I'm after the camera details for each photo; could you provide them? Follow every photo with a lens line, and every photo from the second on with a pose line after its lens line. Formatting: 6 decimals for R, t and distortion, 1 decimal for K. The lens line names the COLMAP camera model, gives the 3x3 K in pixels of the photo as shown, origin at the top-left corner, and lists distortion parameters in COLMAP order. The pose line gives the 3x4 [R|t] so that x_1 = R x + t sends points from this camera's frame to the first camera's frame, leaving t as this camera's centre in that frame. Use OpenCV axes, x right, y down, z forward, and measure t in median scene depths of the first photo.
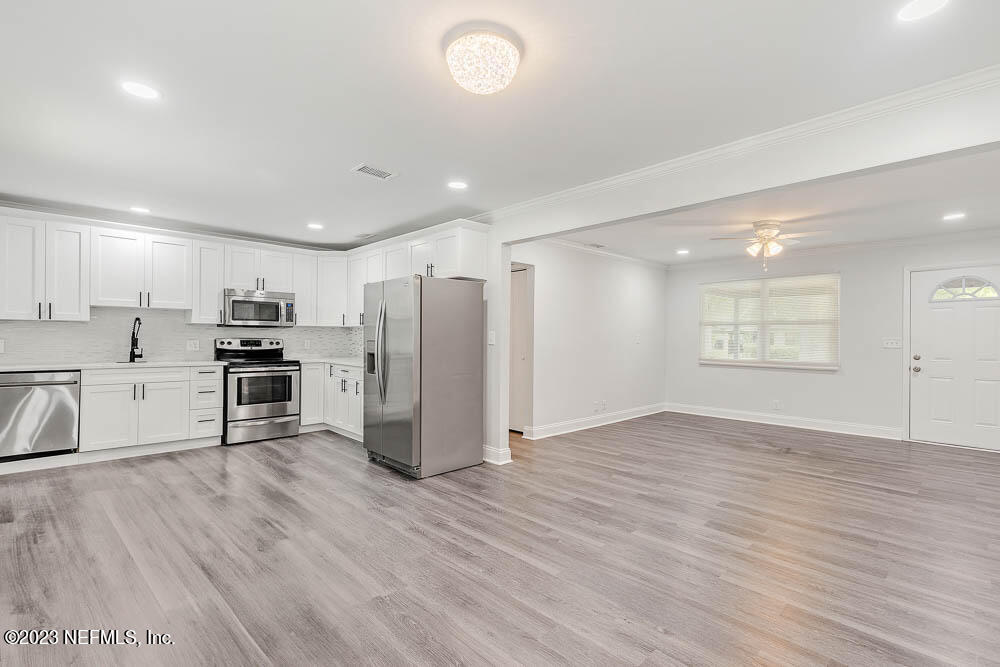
lens RADIAL K [[454.9, 0, 503.5], [0, 454.9, 335.5], [0, 0, 1]] dist [0.002216, -0.000094]
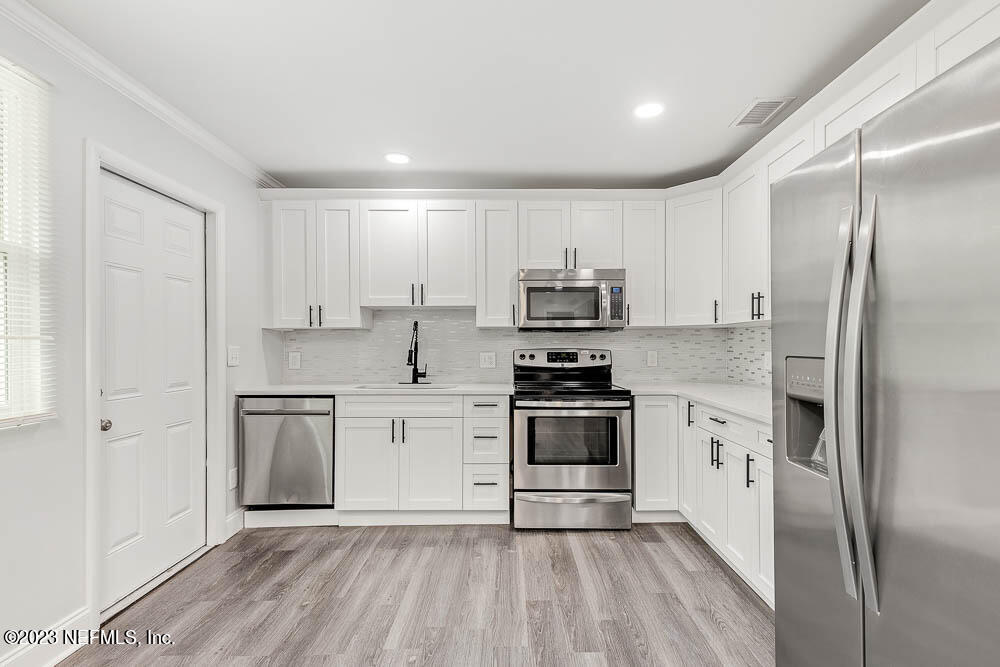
lens RADIAL K [[458.7, 0, 508.5], [0, 458.7, 345.7], [0, 0, 1]] dist [0.003082, -0.000002]
pose [[0.714959, -0.009839, -0.699097, -0.192697], [0.012316, 0.999923, -0.001478, 0.001722], [0.699058, -0.007554, 0.715025, 0.572697]]
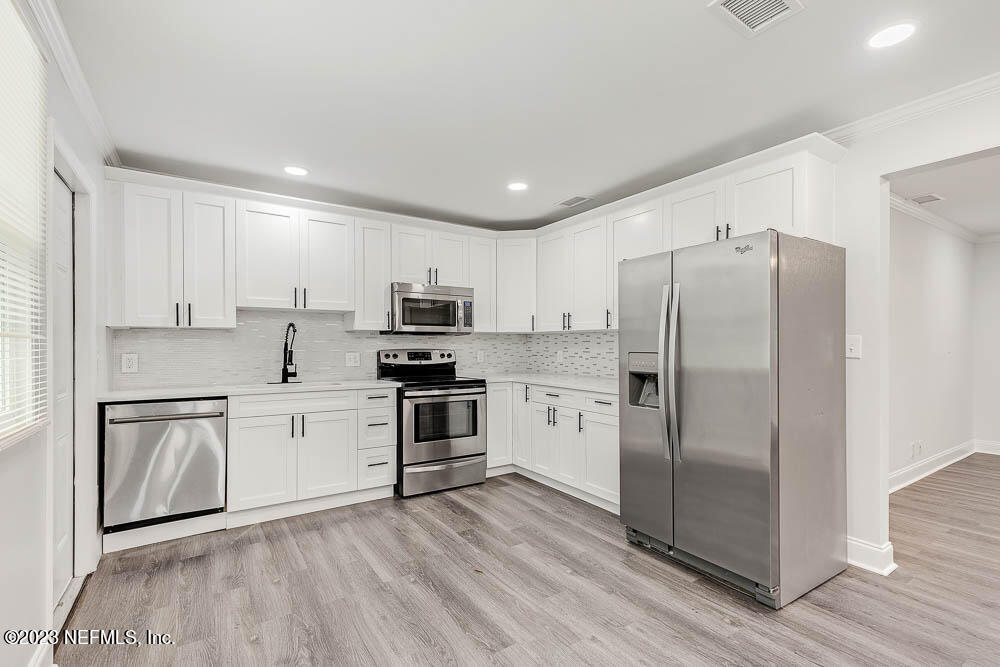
lens RADIAL K [[458.7, 0, 508.5], [0, 458.7, 345.7], [0, 0, 1]] dist [0.003082, -0.000002]
pose [[0.983104, -0.009144, -0.182817, -0.309905], [0.009917, 0.999945, 0.003311, -0.001155], [0.182777, -0.005068, 0.983141, 0.319953]]
